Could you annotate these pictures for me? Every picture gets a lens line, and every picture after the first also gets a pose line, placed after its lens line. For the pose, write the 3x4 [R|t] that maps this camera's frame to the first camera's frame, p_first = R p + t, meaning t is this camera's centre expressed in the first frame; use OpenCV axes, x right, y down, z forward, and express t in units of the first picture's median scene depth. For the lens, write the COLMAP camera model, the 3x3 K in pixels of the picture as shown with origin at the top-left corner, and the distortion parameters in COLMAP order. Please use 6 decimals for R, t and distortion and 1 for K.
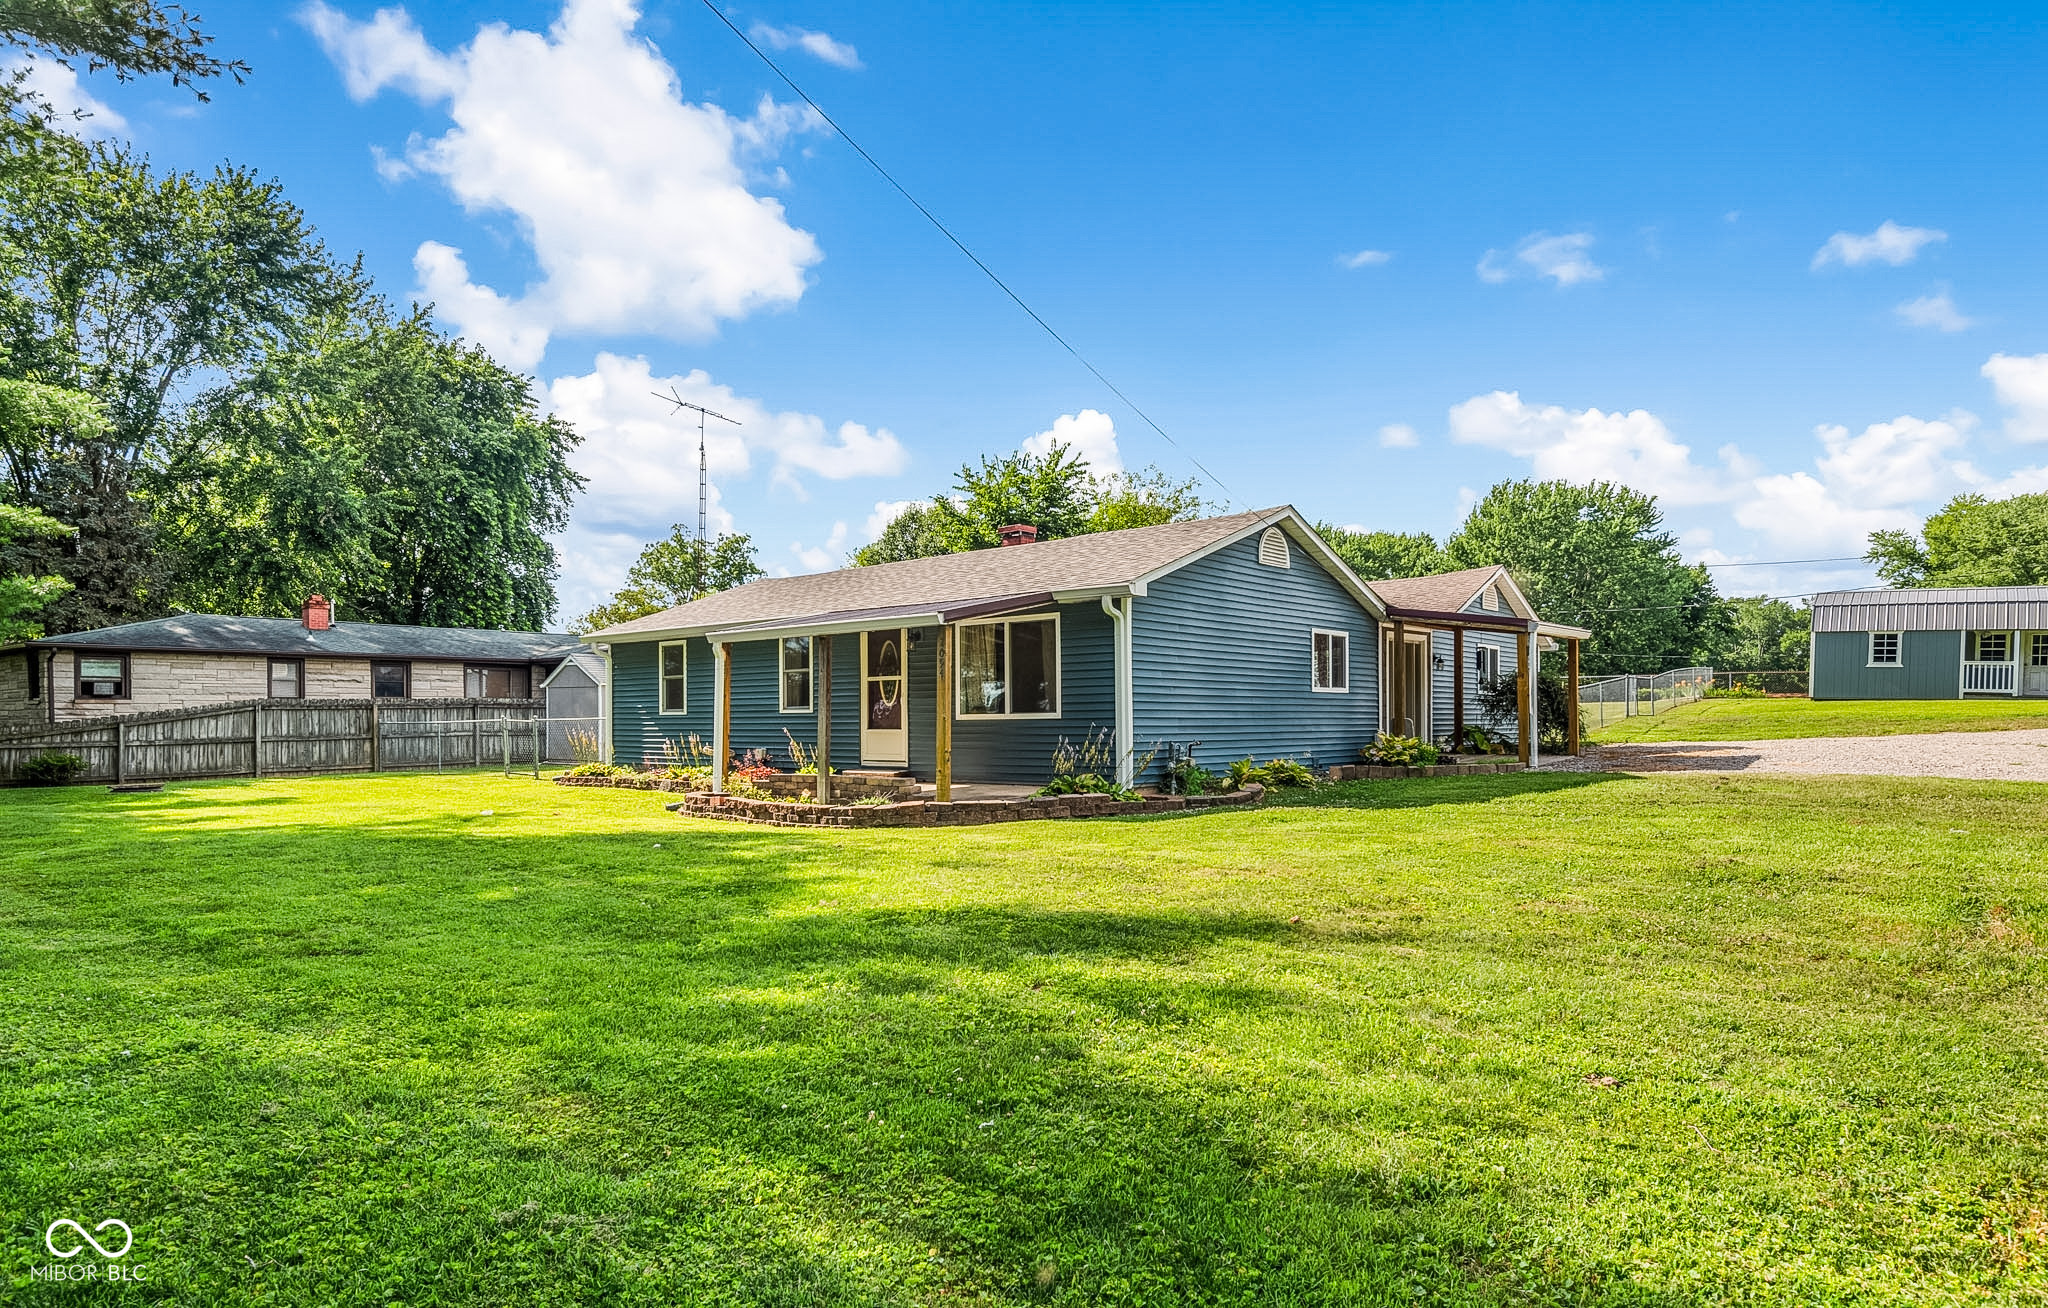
lens RADIAL K [[1220.5, 0, 1024.0], [0, 1220.5, 654.0], [0, 0, 1]] dist [-0.000139, -0.000105]
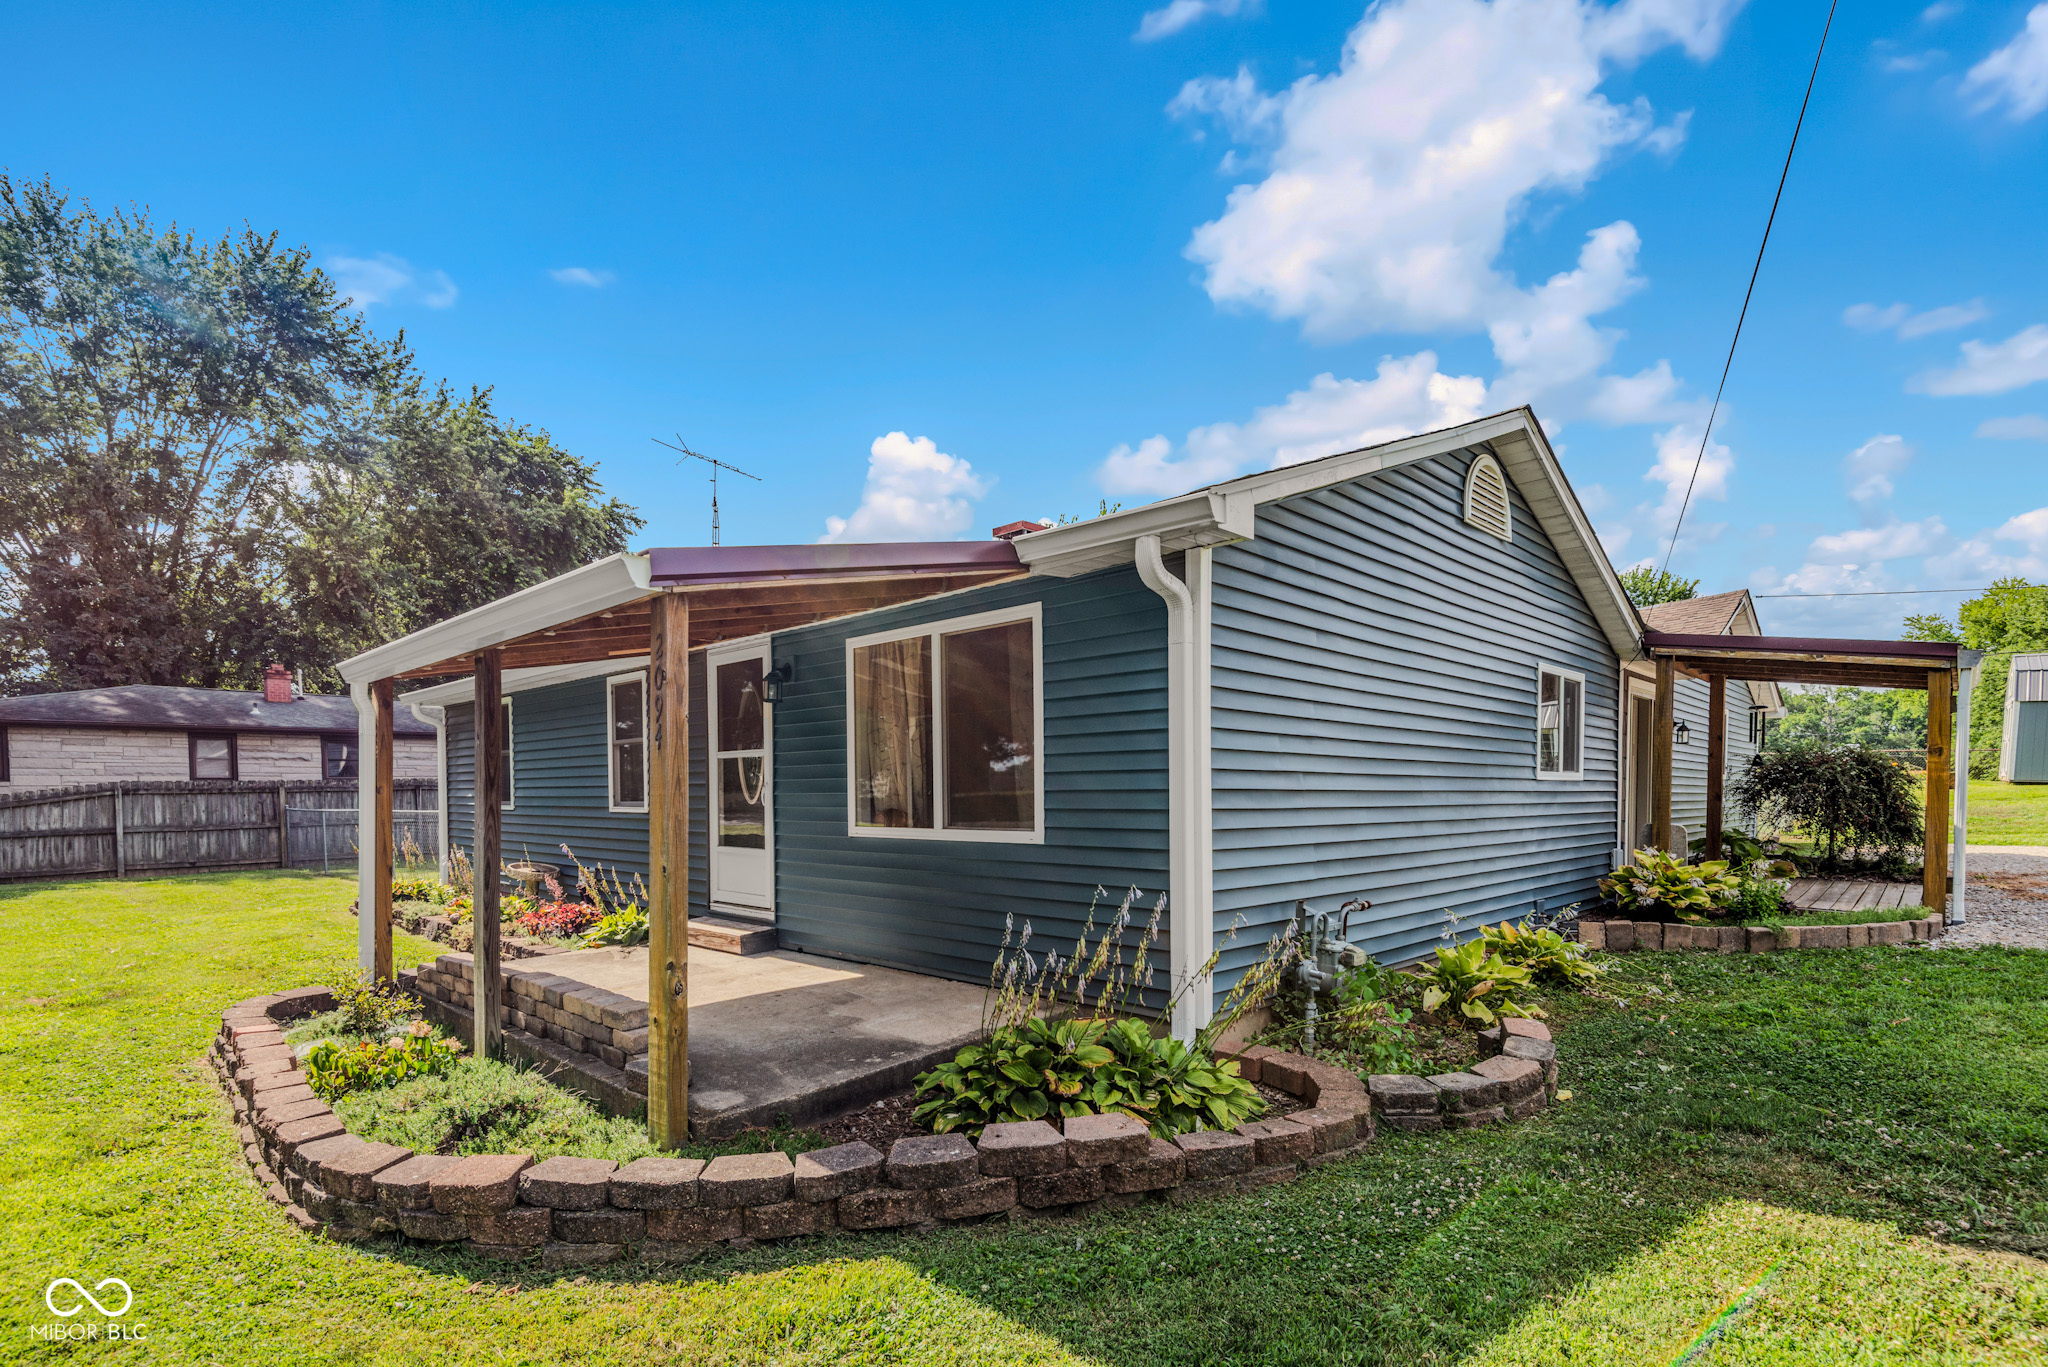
lens RADIAL K [[1006.4, 0, 1013.5], [0, 1006.4, 801.6], [0, 0, 1]] dist [-0.000222, -0.015555]
pose [[0.996811, 0.003732, -0.079705, 0.029460], [0.001365, 0.997962, 0.063802, 0.008556], [0.079781, -0.063708, 0.994775, 0.391091]]
